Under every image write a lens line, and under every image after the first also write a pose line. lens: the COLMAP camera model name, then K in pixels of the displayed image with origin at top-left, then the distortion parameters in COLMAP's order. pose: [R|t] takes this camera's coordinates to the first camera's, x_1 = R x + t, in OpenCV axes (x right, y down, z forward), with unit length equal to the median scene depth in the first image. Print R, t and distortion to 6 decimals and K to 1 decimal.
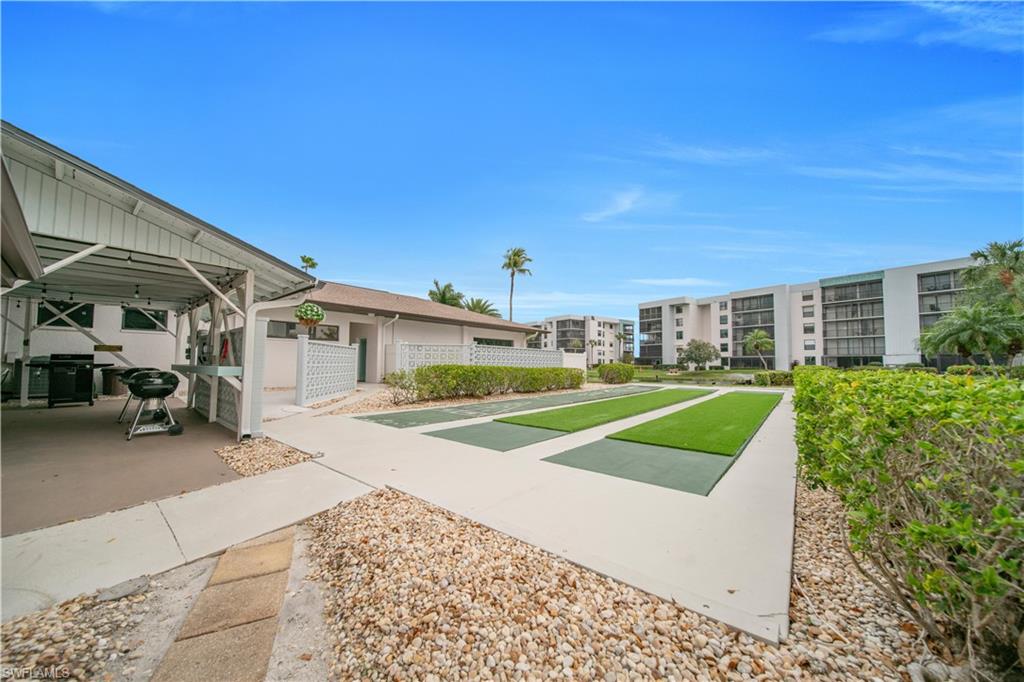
lens RADIAL K [[354.7, 0, 513.7], [0, 354.7, 346.1], [0, 0, 1]] dist [-0.000359, -0.000344]
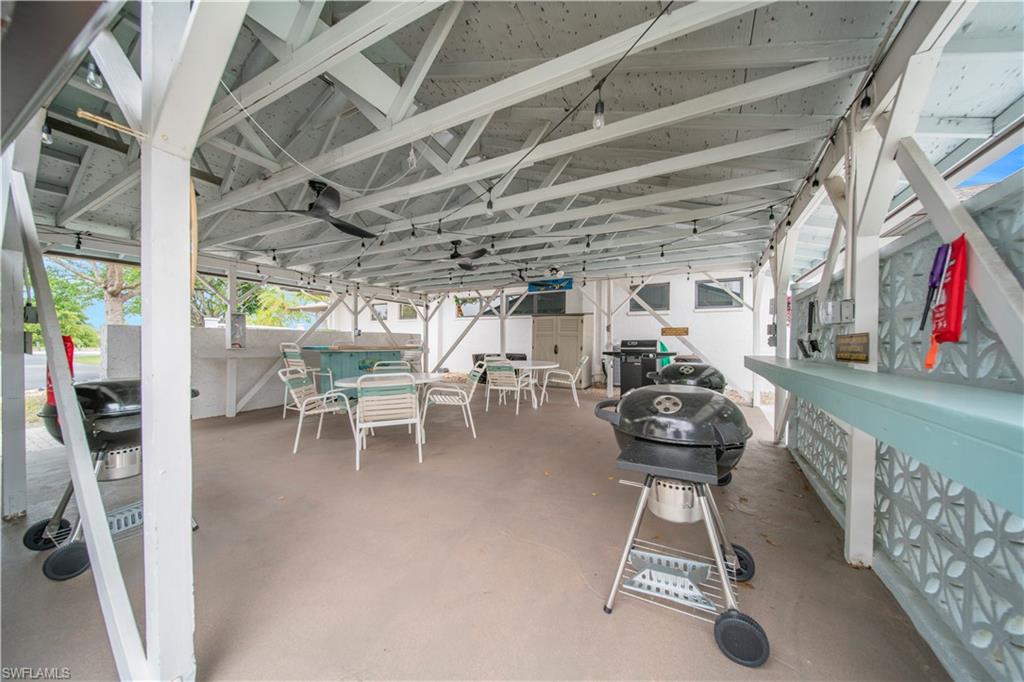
lens RADIAL K [[354.7, 0, 513.7], [0, 354.7, 346.1], [0, 0, 1]] dist [-0.000359, -0.000344]
pose [[0.199100, -0.002359, -0.979976, -0.498685], [0.040059, 0.999181, 0.005733, 0.019698], [0.979160, -0.040398, 0.199031, 0.539971]]
